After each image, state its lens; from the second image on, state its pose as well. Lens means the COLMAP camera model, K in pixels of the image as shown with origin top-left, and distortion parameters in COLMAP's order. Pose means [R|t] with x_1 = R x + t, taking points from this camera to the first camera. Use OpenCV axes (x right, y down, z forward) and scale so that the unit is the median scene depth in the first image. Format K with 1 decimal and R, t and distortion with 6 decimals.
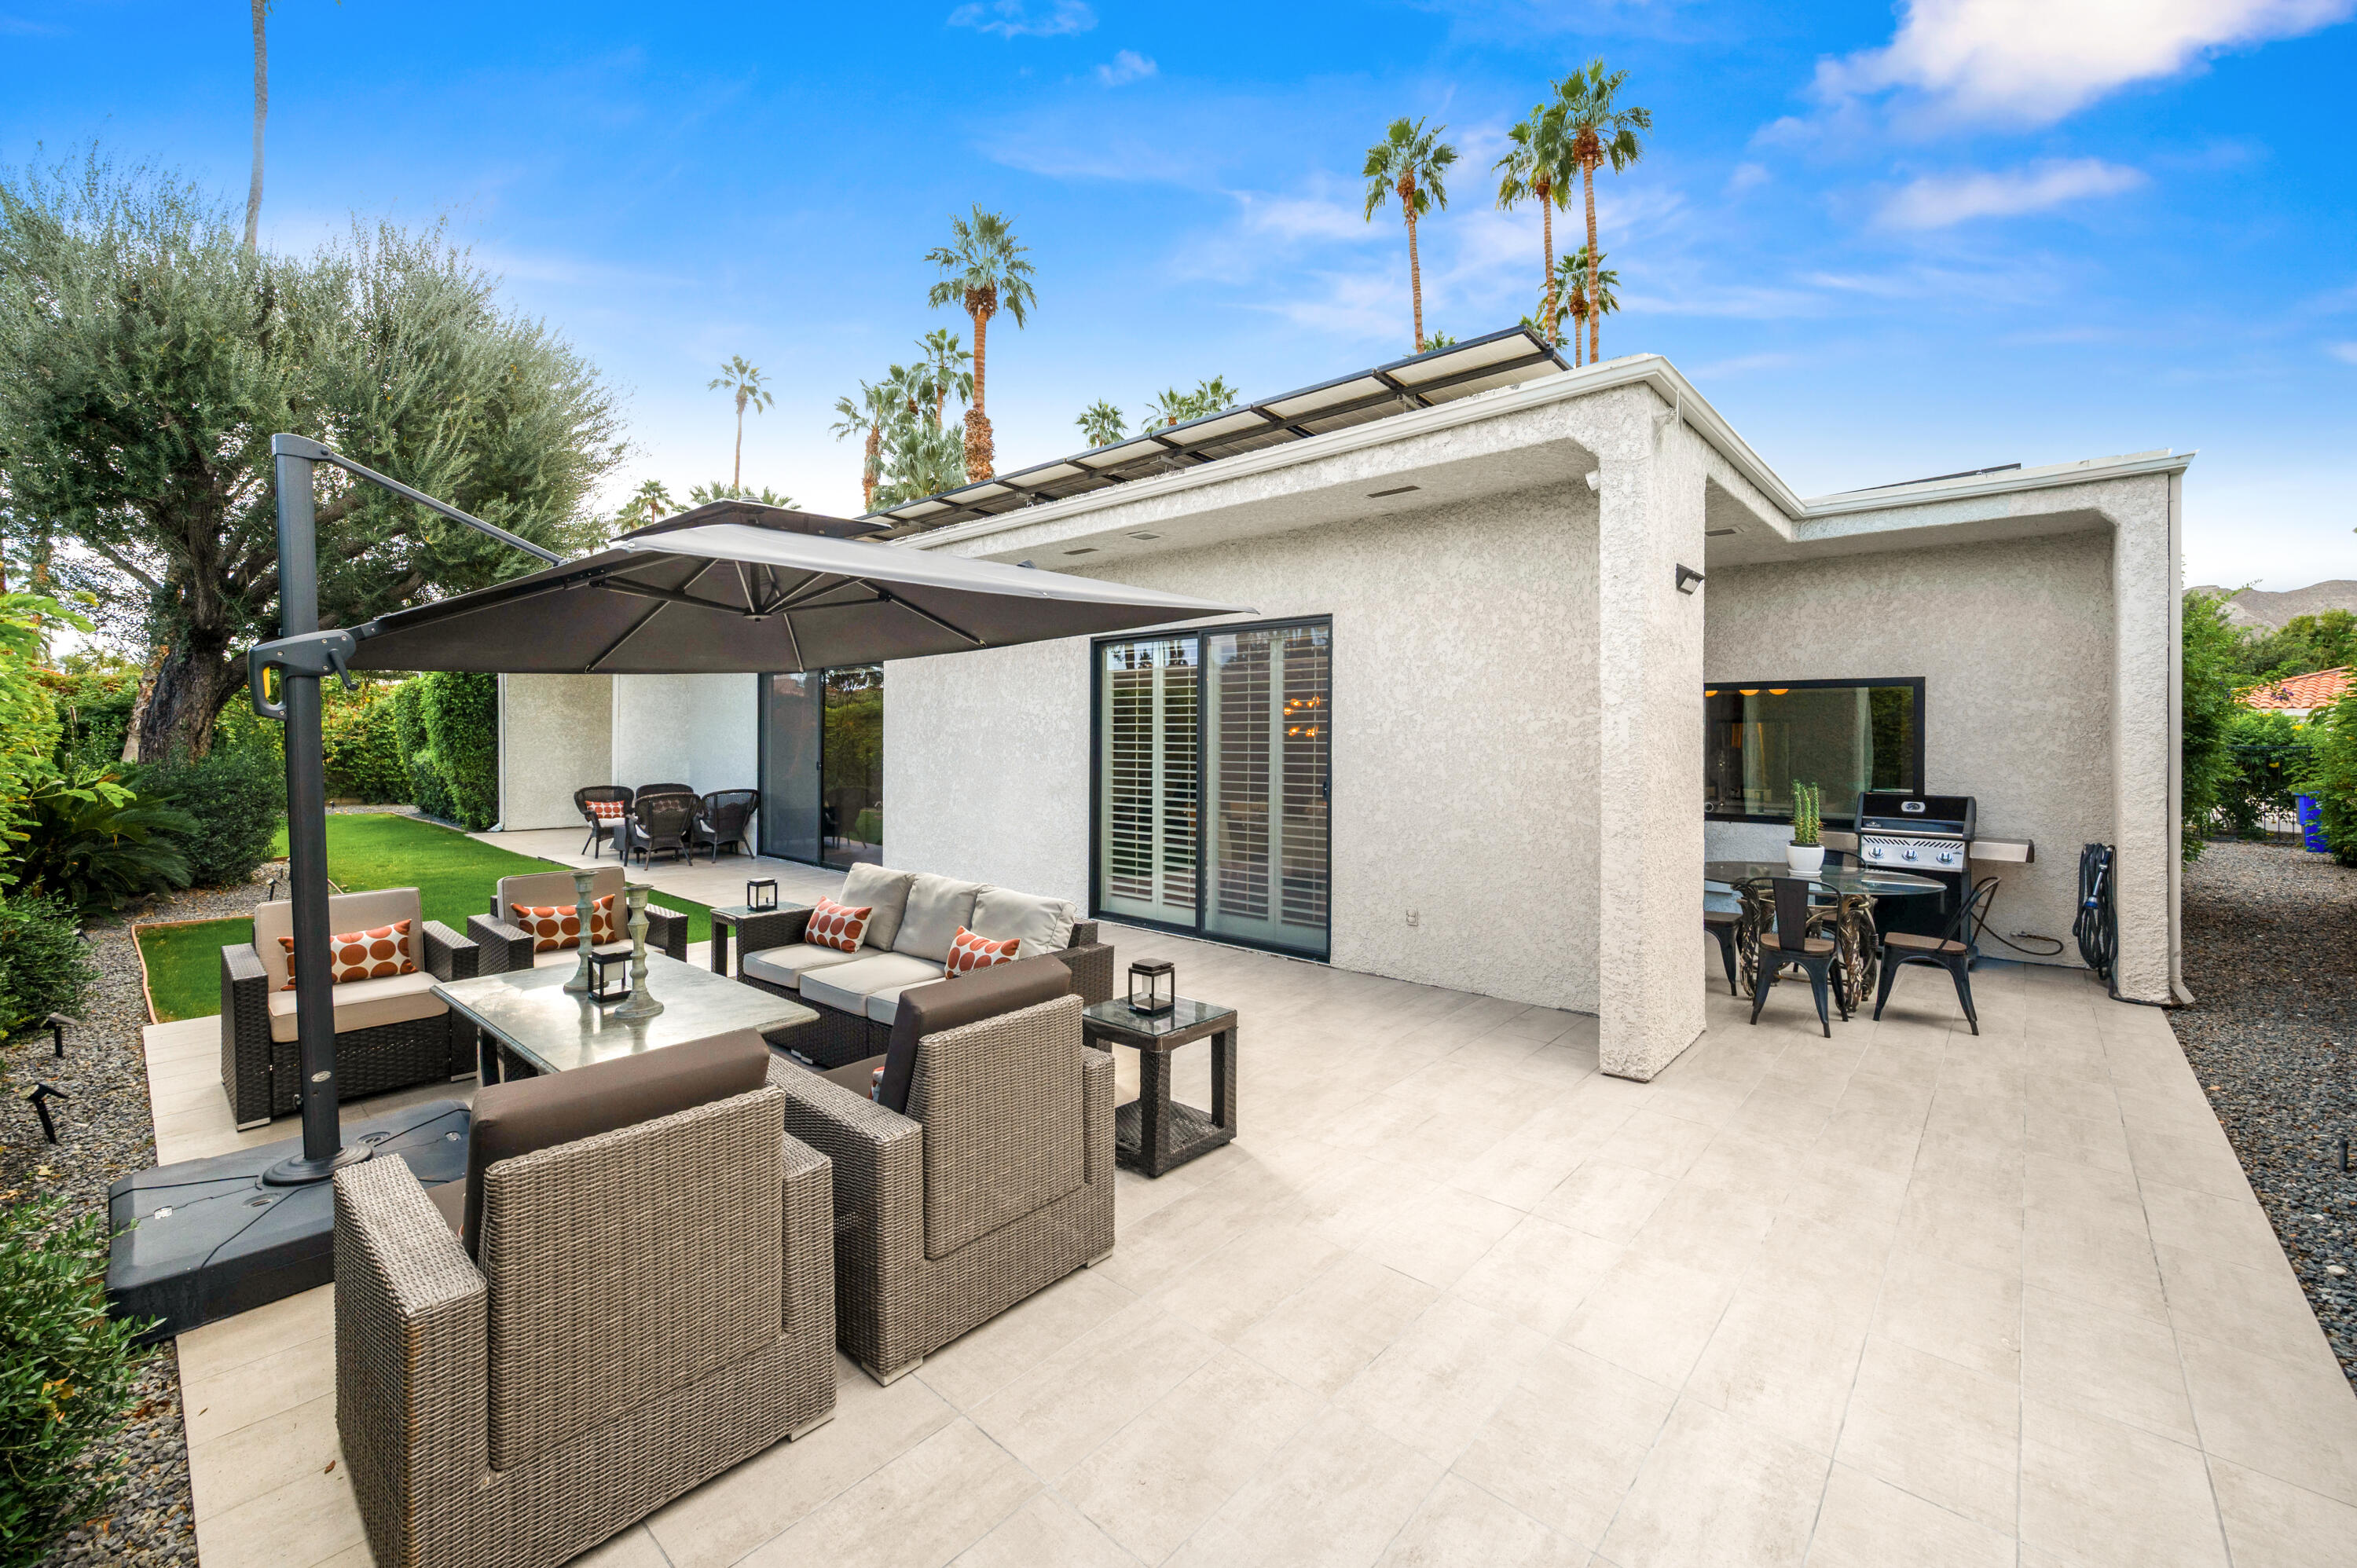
lens RADIAL K [[954.4, 0, 1191.9], [0, 954.4, 763.0], [0, 0, 1]] dist [0.001474, 0.000787]
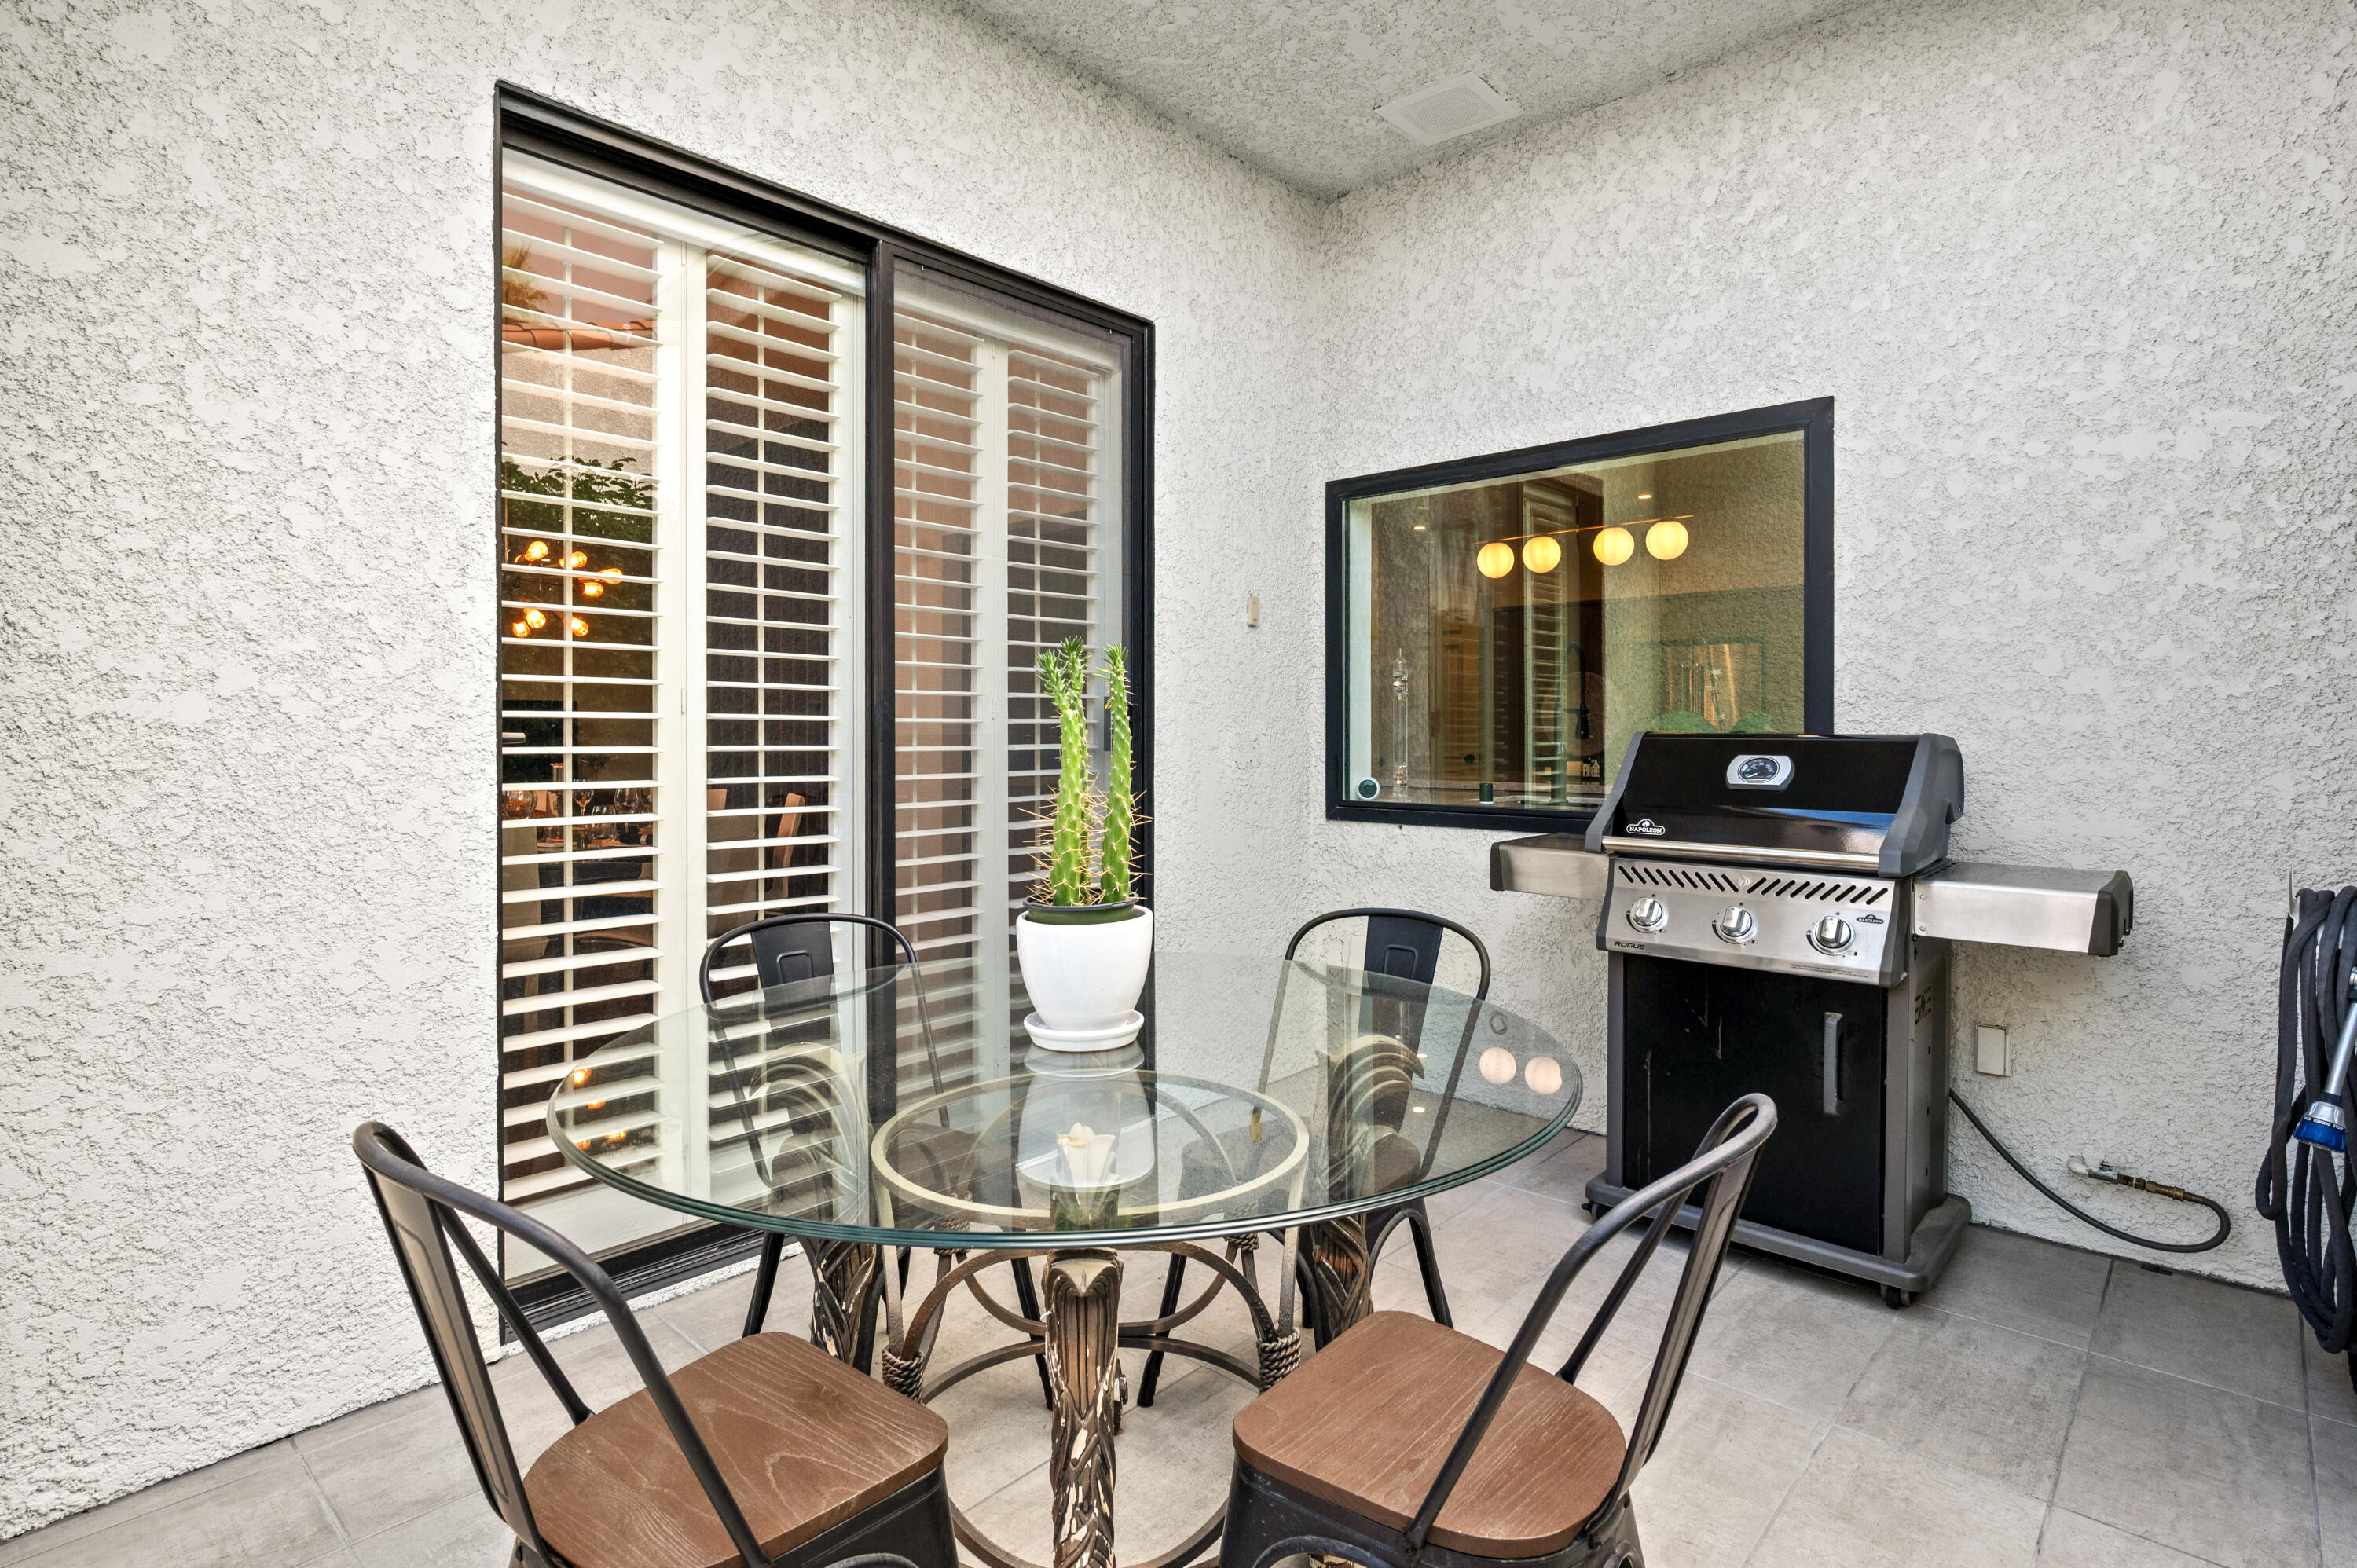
lens RADIAL K [[1213.9, 0, 1158.1], [0, 1213.9, 767.5], [0, 0, 1]] dist [-0.006097, 0.002919]
pose [[0.999852, -0.002492, -0.017008, 0.559623], [0.002466, 0.999996, -0.001580, 0.045264], [0.017012, 0.001538, 0.999854, 0.590716]]
